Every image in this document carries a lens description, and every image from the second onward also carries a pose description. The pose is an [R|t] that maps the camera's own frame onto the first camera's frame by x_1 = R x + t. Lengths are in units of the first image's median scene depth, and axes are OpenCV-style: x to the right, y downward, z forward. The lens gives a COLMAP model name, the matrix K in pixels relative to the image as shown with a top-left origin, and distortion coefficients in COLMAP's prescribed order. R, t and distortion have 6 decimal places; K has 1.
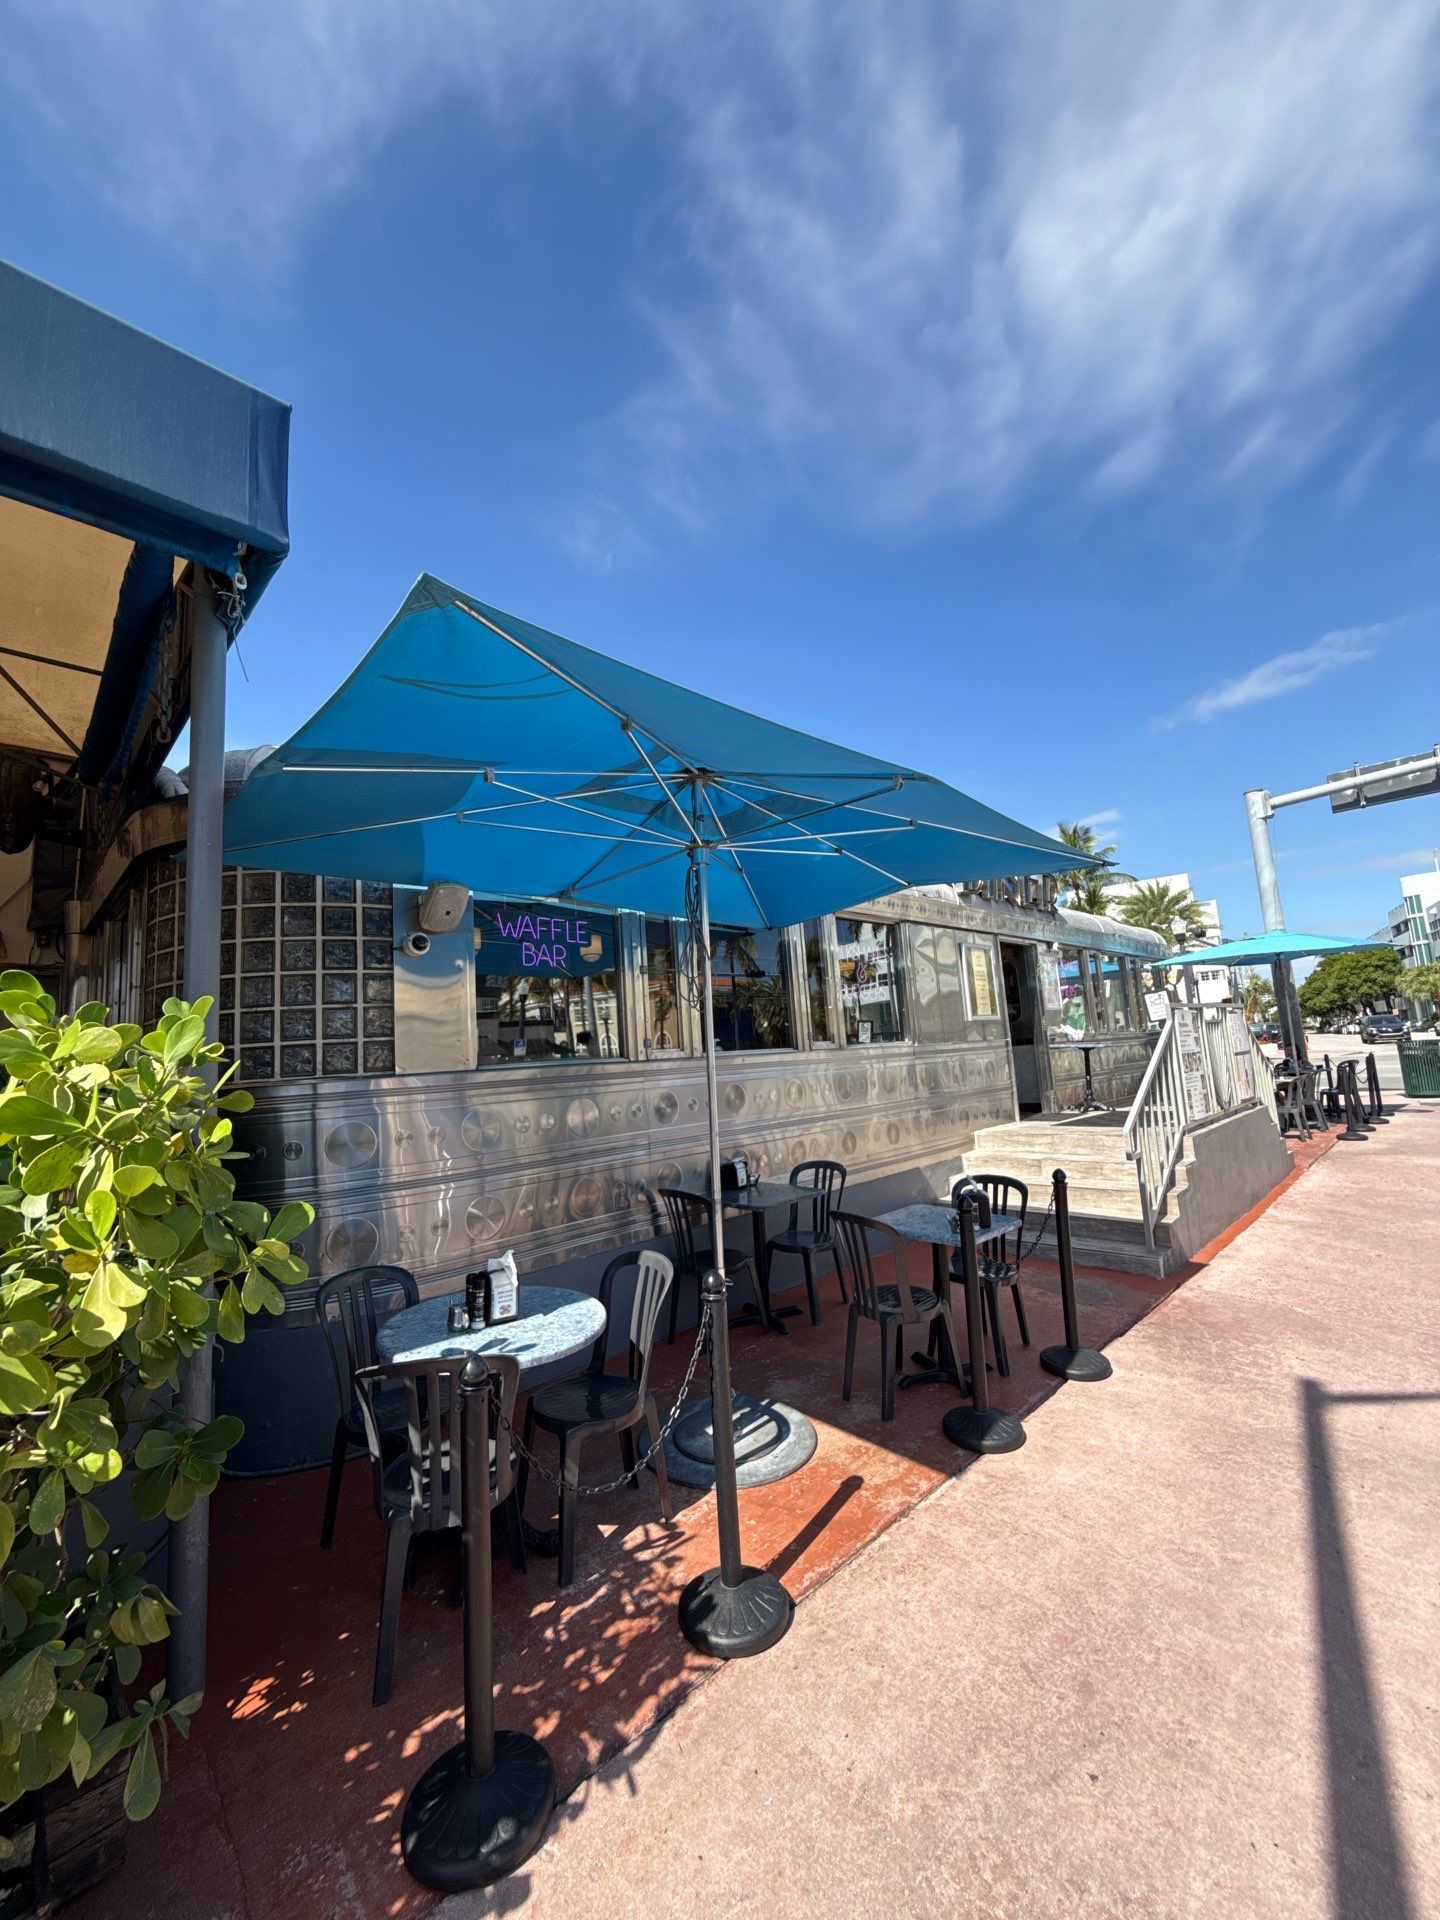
lens RADIAL K [[765.9, 0, 717.5], [0, 765.9, 960.9], [0, 0, 1]] dist [-0.000981, 0.000558]
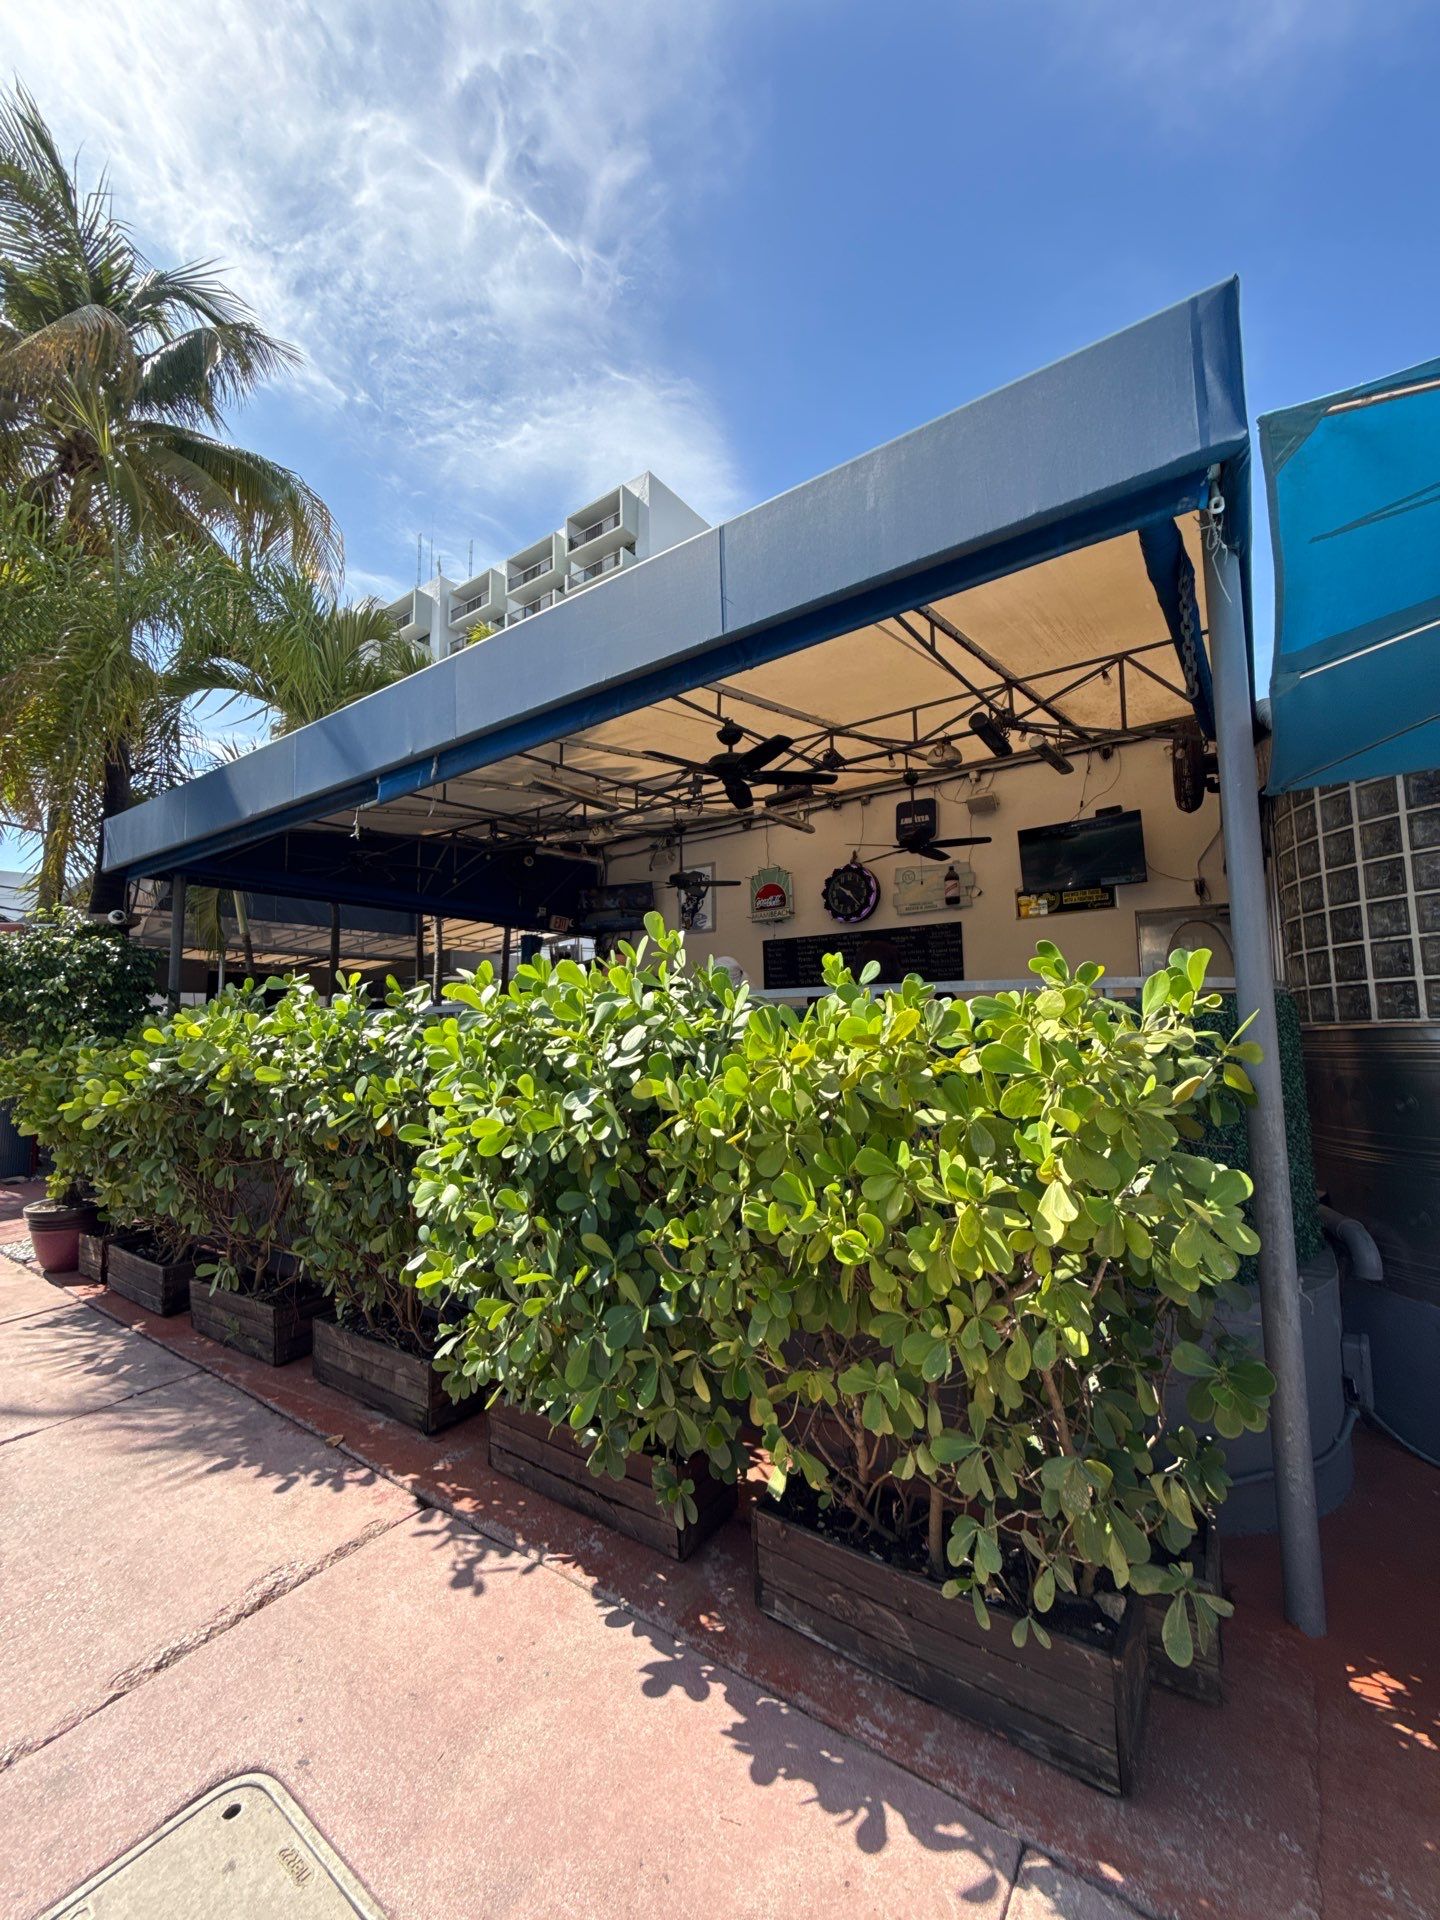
lens RADIAL K [[765.9, 0, 718.8], [0, 765.9, 958.9], [0, 0, 1]] dist [-0.000981, 0.000558]
pose [[0.175259, -0.029987, -0.984066, 0.227691], [0.133942, 0.990969, -0.006342, -0.019837], [0.975369, -0.130697, 0.177693, 0.192018]]
